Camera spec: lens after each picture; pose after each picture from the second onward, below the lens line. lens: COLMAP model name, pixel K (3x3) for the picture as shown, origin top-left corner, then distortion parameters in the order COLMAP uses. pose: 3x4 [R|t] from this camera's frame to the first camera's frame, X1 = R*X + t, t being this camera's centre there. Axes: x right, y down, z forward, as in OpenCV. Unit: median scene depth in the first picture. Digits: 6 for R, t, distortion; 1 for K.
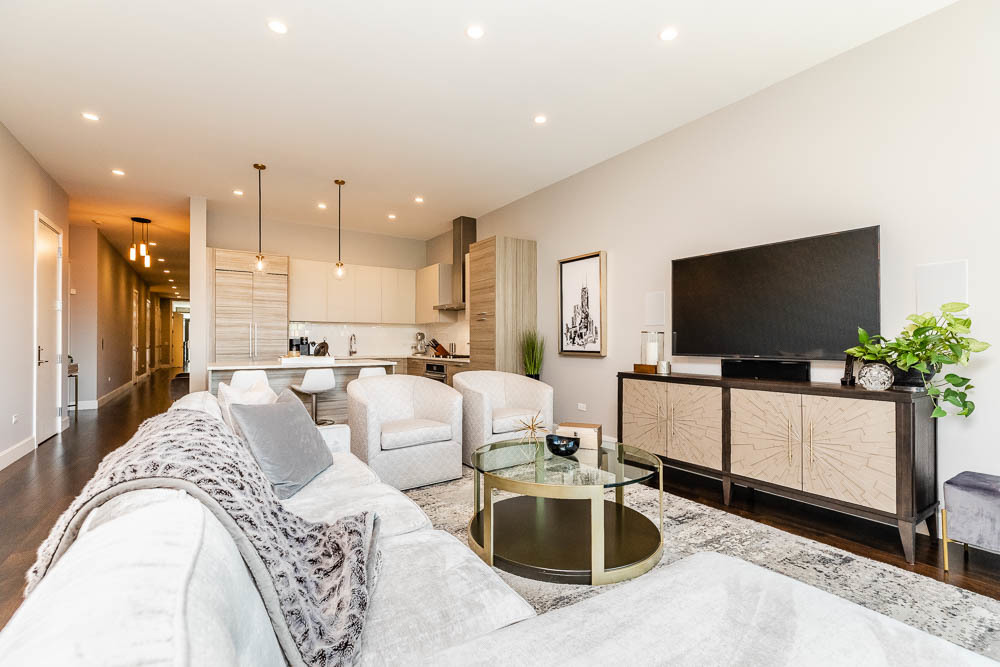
lens RADIAL K [[446.3, 0, 498.8], [0, 446.3, 341.2], [0, 0, 1]] dist [0.000017, -0.000012]
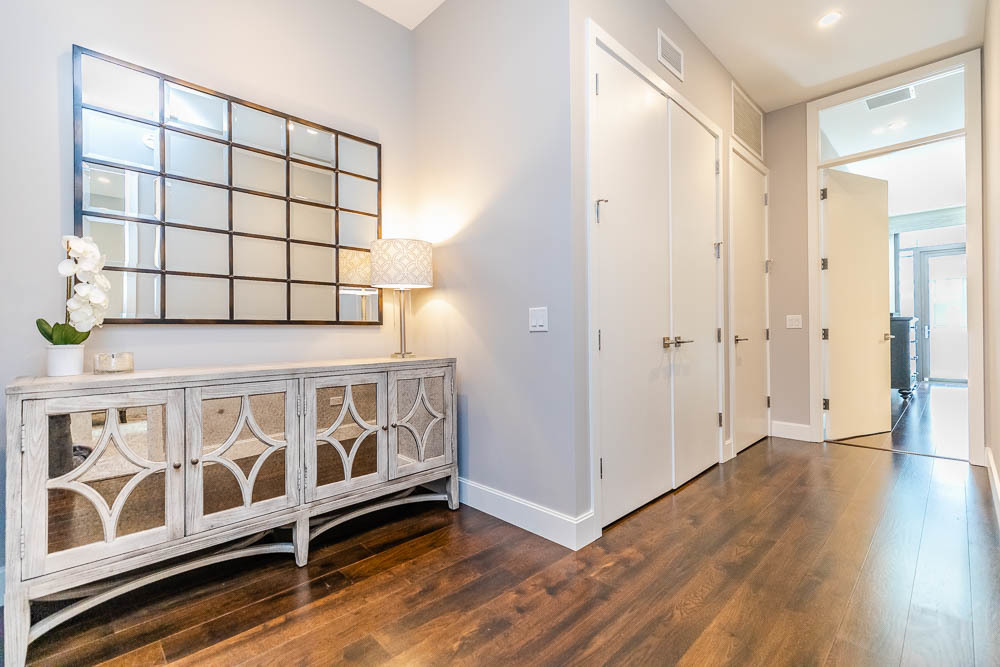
lens RADIAL K [[458.3, 0, 502.6], [0, 458.3, 331.2], [0, 0, 1]] dist [0.000678, 0.000394]
pose [[0.197527, -0.007870, -0.980266, -1.593648], [0.009991, 0.999932, -0.006014, 0.027358], [0.980247, -0.008606, 0.197592, 2.340140]]
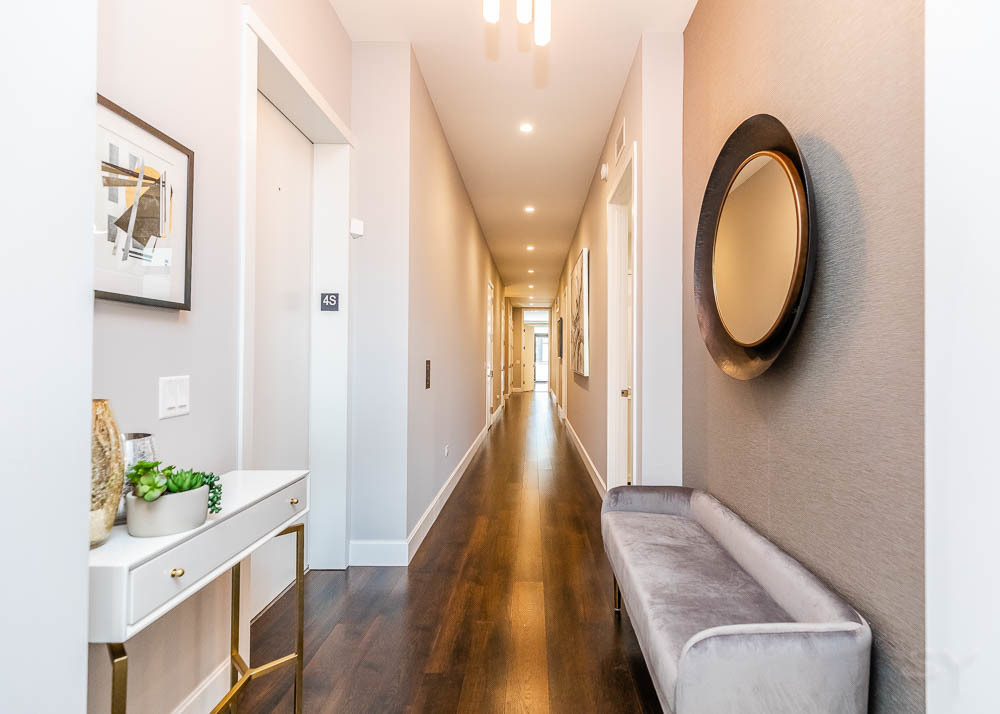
lens RADIAL K [[483.8, 0, 500.0], [0, 483.8, 357.0], [0, 0, 1]] dist [0.000020, -0.000013]
pose [[0.791007, 0.002296, -0.611803, -0.636682], [-0.004114, 0.999990, -0.001566, -0.009167], [0.611794, 0.003756, 0.791009, 0.773604]]
